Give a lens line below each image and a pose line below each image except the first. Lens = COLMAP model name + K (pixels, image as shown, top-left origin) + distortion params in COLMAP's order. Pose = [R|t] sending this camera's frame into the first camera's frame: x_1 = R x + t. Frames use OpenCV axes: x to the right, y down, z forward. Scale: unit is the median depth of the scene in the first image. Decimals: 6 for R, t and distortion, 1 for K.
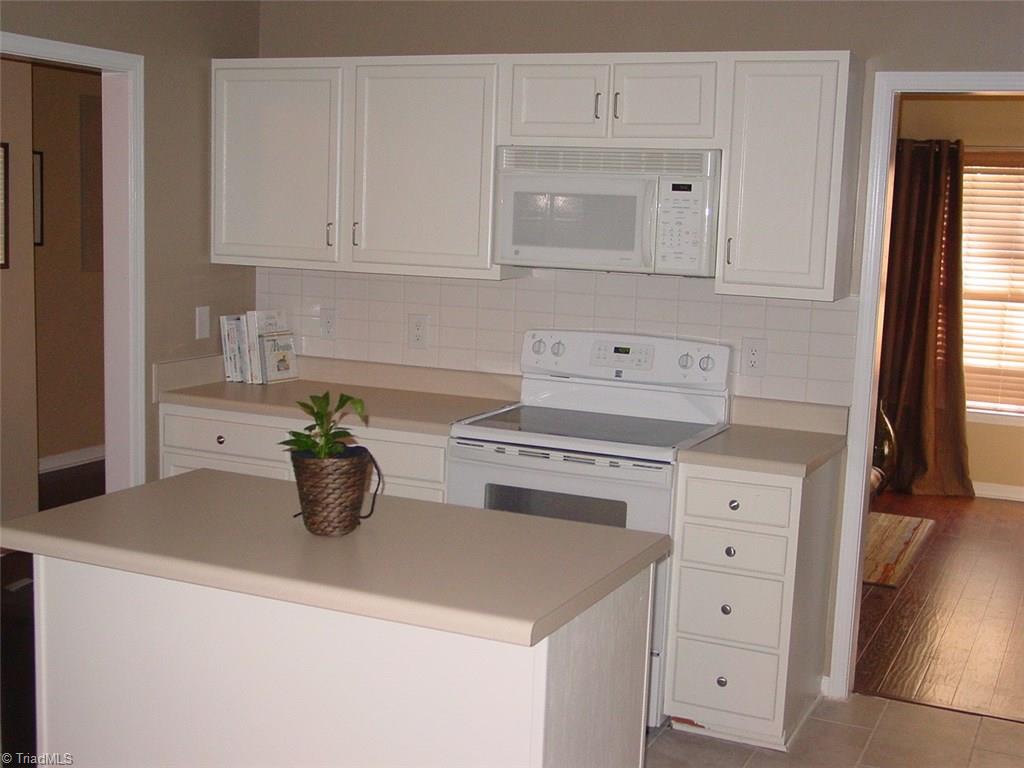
lens RADIAL K [[1326.5, 0, 512.0], [0, 1326.5, 384.0], [0, 0, 1]] dist [-0.069993, 0.127176]
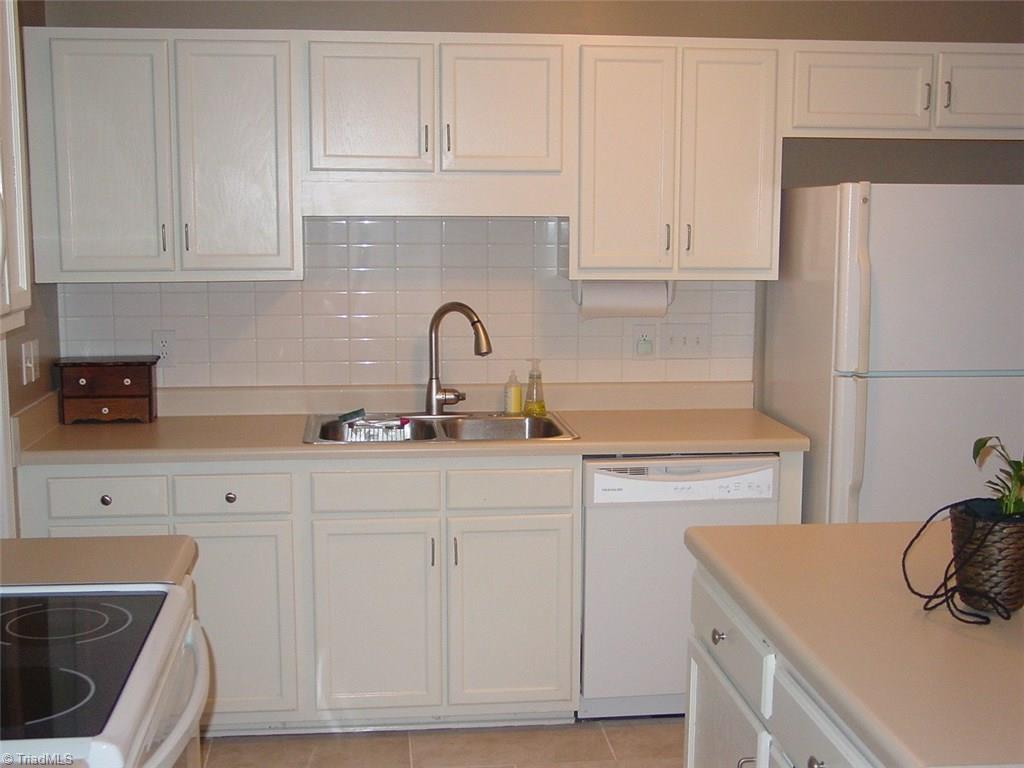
lens RADIAL K [[1326.5, 0, 512.0], [0, 1326.5, 384.0], [0, 0, 1]] dist [-0.069993, 0.127176]
pose [[0.867962, -0.098298, 0.486805, -0.344786], [0.091067, 0.995098, 0.038565, -0.032854], [-0.488209, 0.010859, 0.872659, 0.155643]]
